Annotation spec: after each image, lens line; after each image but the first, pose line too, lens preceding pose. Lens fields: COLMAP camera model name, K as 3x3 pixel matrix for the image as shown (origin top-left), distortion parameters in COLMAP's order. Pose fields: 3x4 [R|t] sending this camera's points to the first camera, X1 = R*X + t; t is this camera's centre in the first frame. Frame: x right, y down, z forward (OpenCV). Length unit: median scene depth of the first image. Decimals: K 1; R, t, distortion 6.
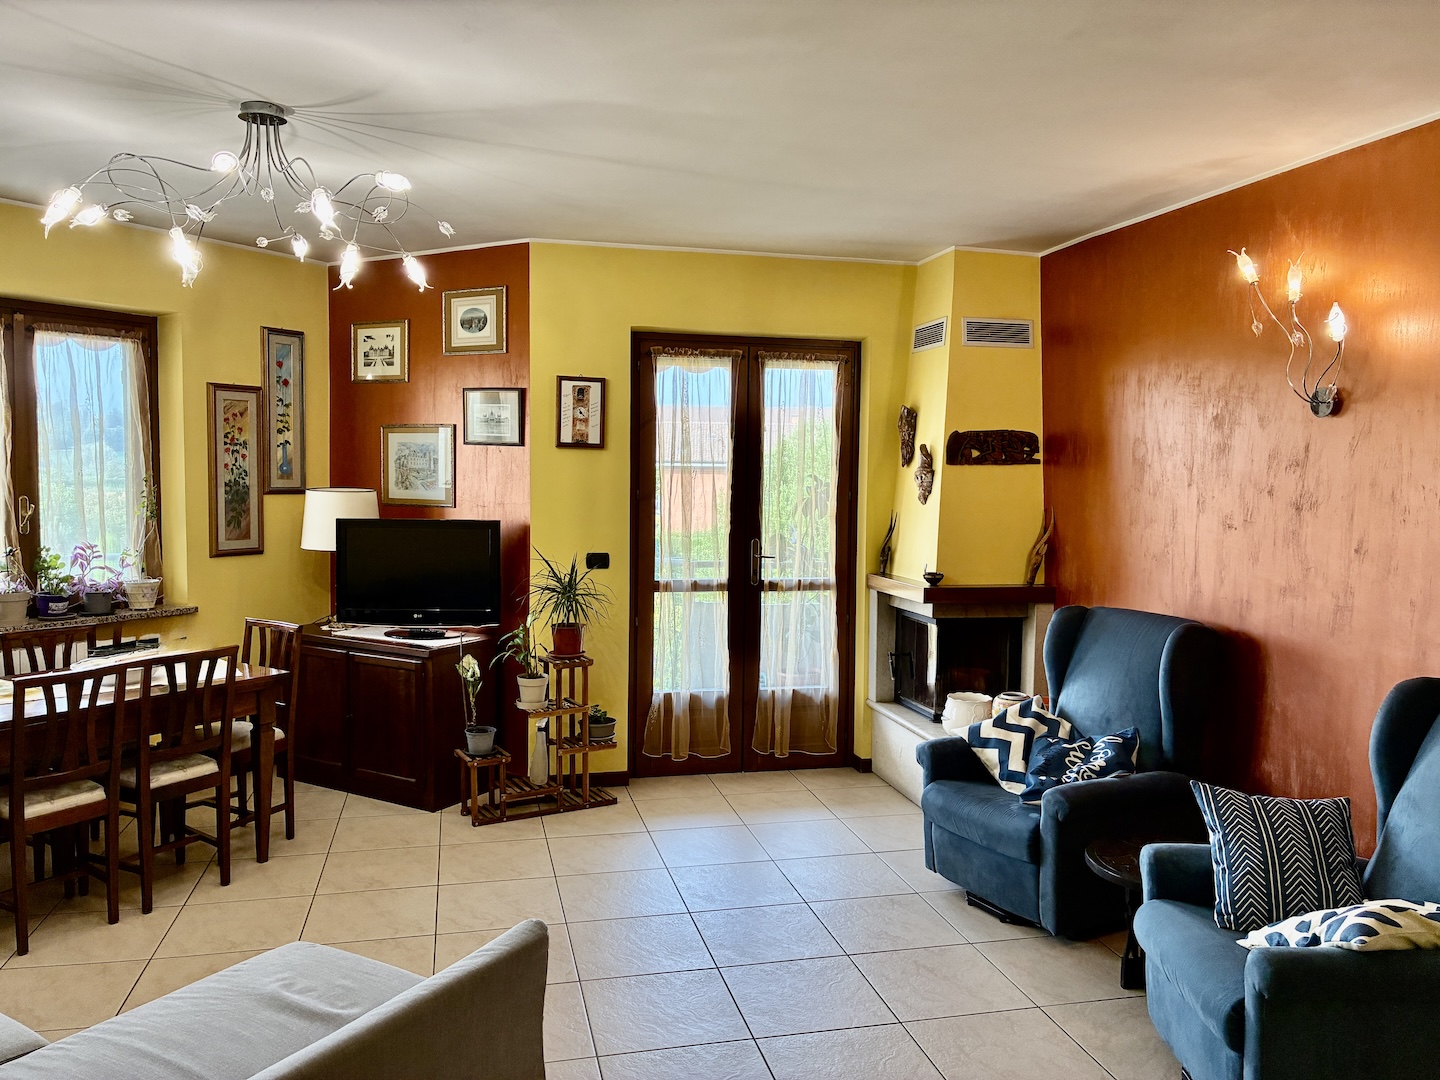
lens RADIAL K [[1073.3, 0, 716.3], [0, 1073.3, 536.1], [0, 0, 1]] dist [0.084821, -0.108074]
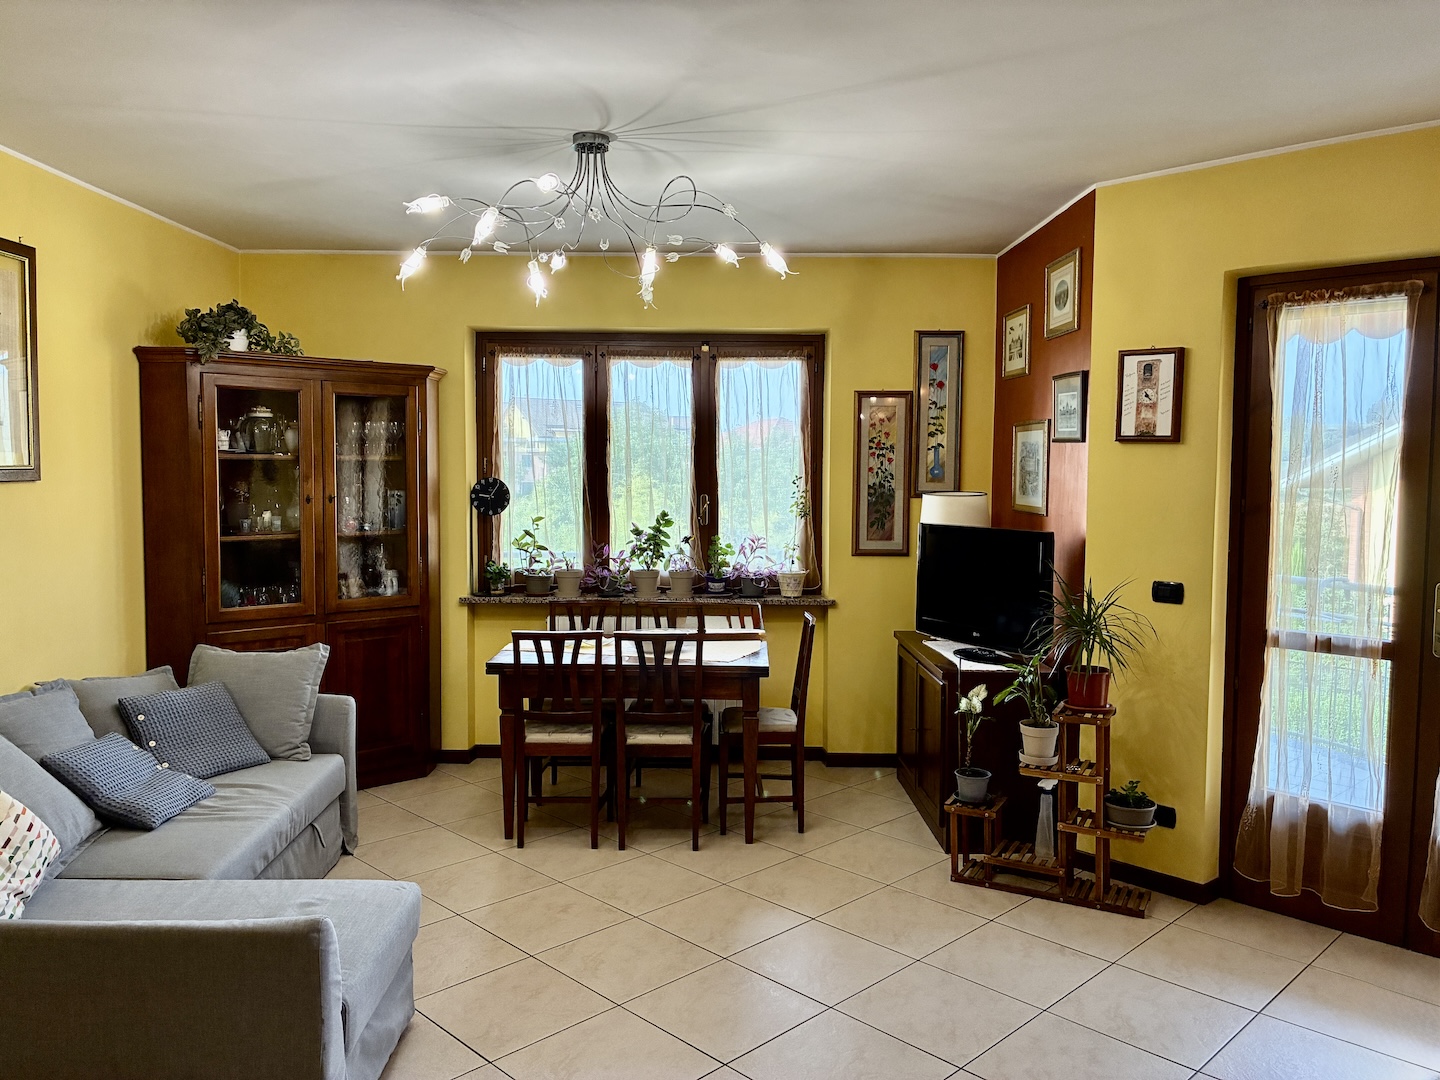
lens RADIAL K [[1079.3, 0, 721.6], [0, 1079.3, 541.7], [0, 0, 1]] dist [0.000464, -0.001597]
pose [[0.523819, 0.051920, -0.850246, 0.360058], [-0.056071, 0.998078, 0.026403, -0.014583], [0.849982, 0.033844, 0.525723, 0.336252]]
